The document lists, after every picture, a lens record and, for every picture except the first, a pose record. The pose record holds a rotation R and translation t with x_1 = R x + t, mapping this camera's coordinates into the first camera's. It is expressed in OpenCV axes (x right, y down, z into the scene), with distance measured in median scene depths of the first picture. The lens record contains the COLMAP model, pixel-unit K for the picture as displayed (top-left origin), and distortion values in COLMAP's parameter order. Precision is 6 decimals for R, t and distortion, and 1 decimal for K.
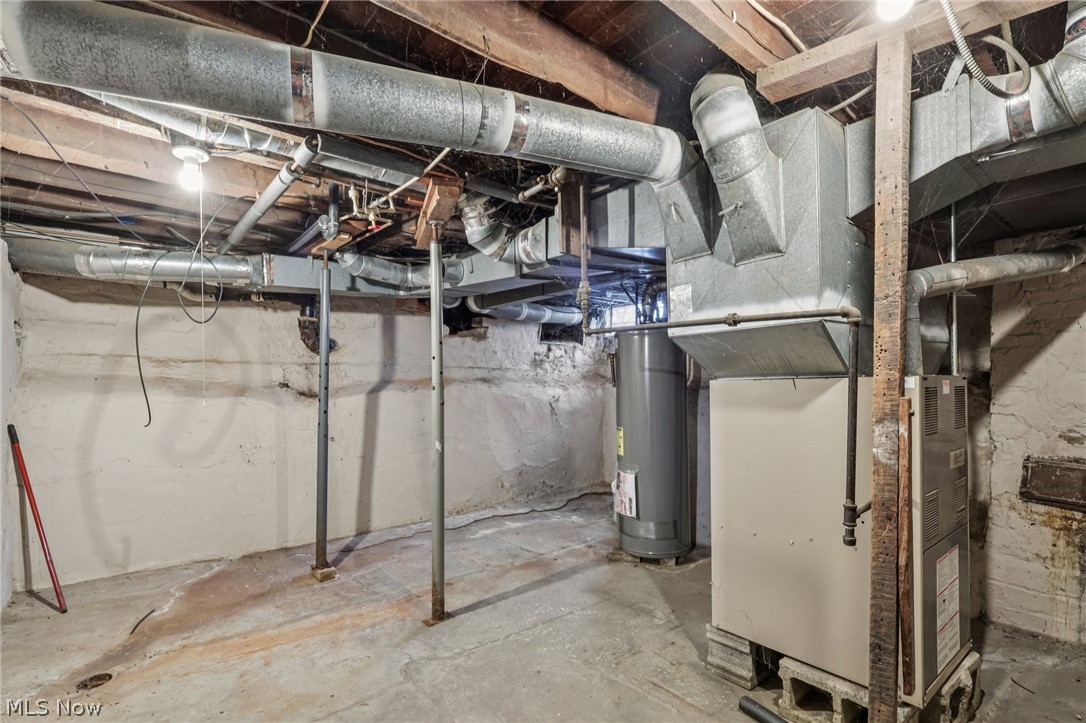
lens RADIAL K [[514.5, 0, 542.7], [0, 514.5, 367.3], [0, 0, 1]] dist [-0.006414, -0.000402]
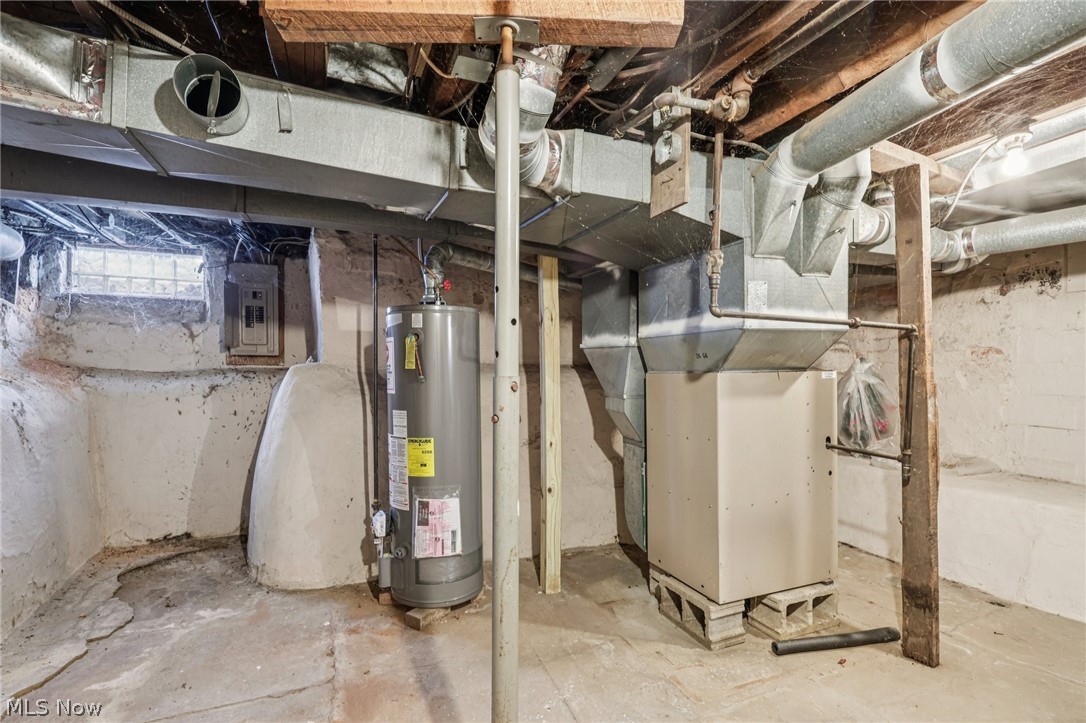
lens RADIAL K [[514.5, 0, 545.1], [0, 514.5, 368.4], [0, 0, 1]] dist [-0.006414, -0.000402]
pose [[0.301800, 0.010376, 0.953315, -0.449711], [-0.026749, 0.999639, -0.002412, 0.017268], [-0.952996, -0.024772, 0.301968, 0.590401]]
